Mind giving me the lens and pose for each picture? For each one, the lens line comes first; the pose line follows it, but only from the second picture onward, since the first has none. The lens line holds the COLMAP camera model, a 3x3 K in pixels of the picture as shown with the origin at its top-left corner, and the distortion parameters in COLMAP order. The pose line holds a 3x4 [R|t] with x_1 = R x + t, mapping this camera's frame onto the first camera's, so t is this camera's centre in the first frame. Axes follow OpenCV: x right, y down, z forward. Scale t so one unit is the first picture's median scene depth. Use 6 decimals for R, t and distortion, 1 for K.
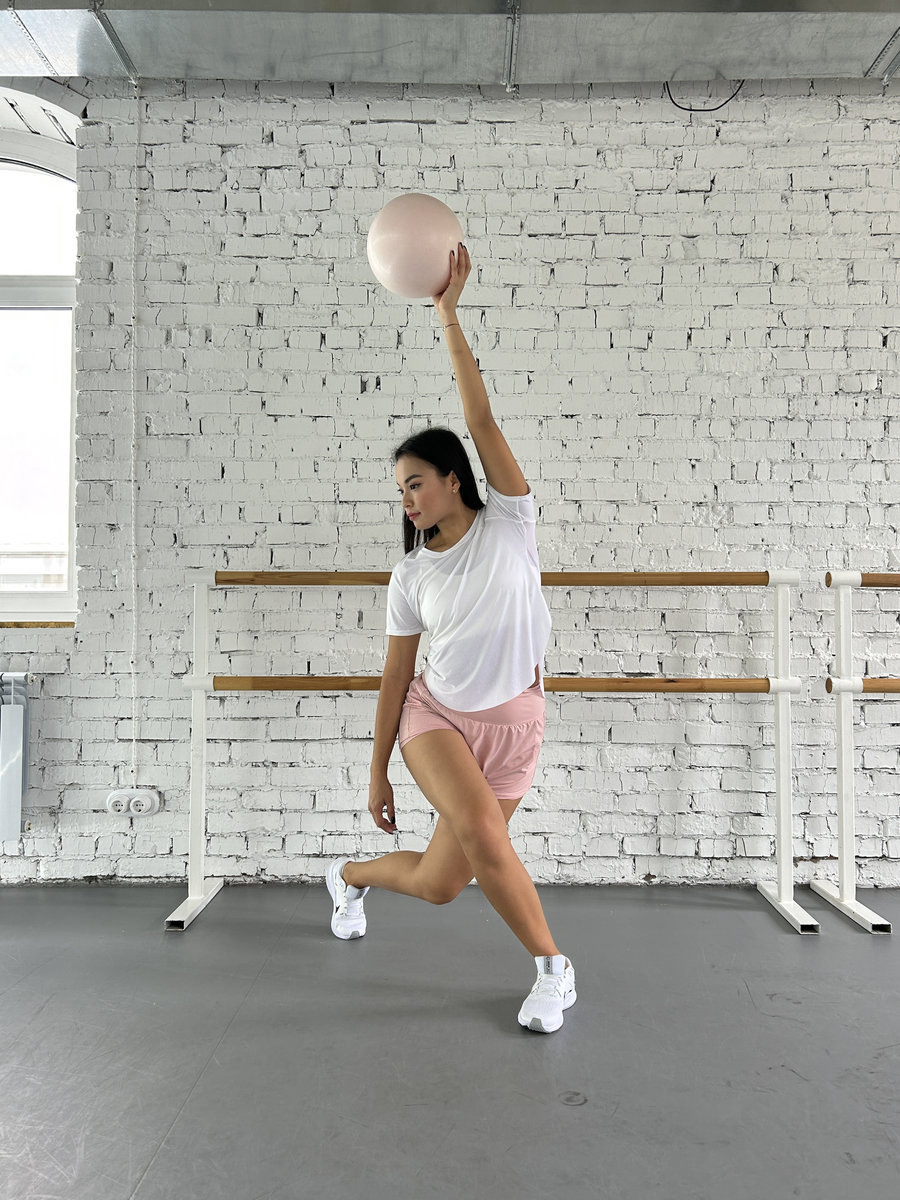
lens RADIAL K [[975.4, 0, 445.3], [0, 975.4, 600.9], [0, 0, 1]] dist [0.079242, 0.000180]
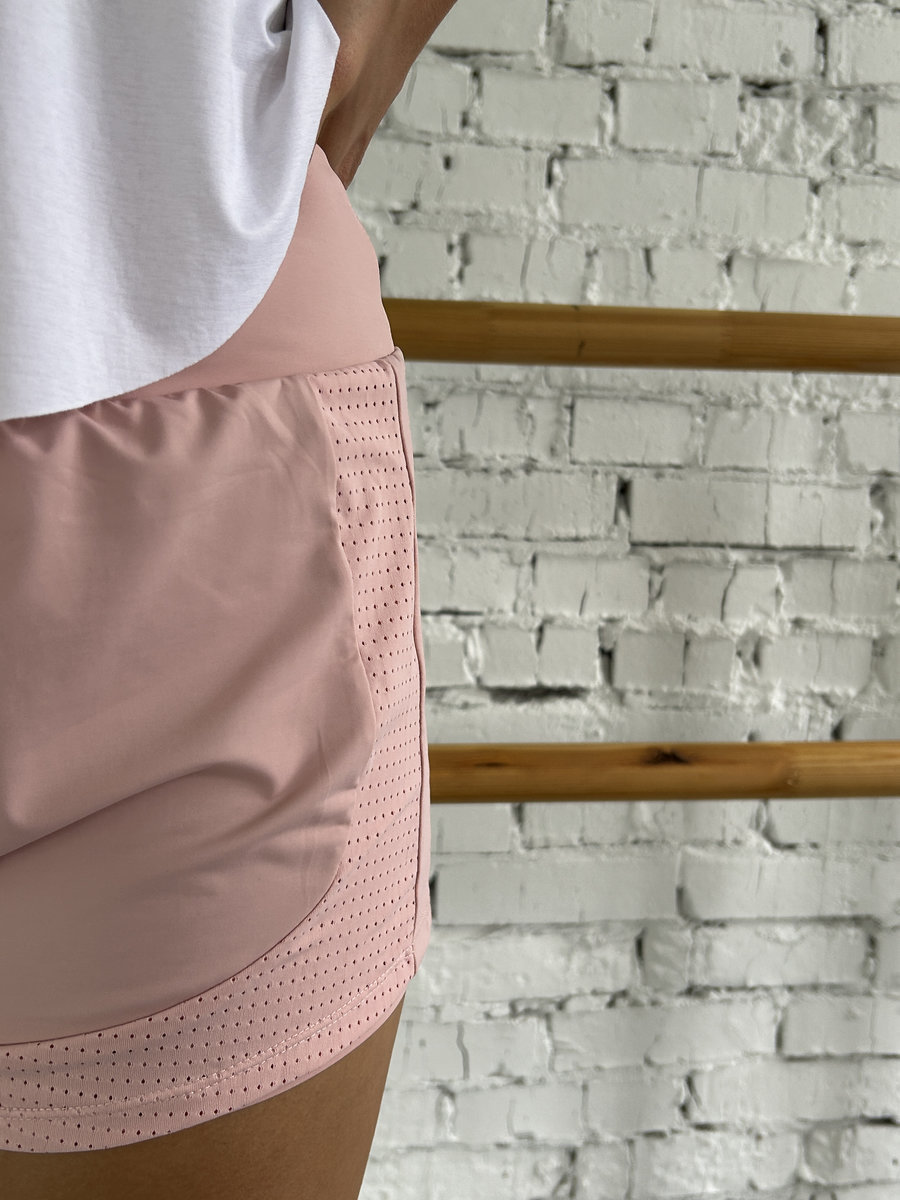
lens RADIAL K [[1116.9, 0, 450.5], [0, 1116.9, 602.7], [0, 0, 1]] dist [0.048346, 0.000000]
pose [[0.989346, 0.003236, 0.145546, 0.125483], [-0.021647, 0.991909, 0.125093, 0.008383], [-0.143964, -0.126911, 0.981411, 0.684416]]
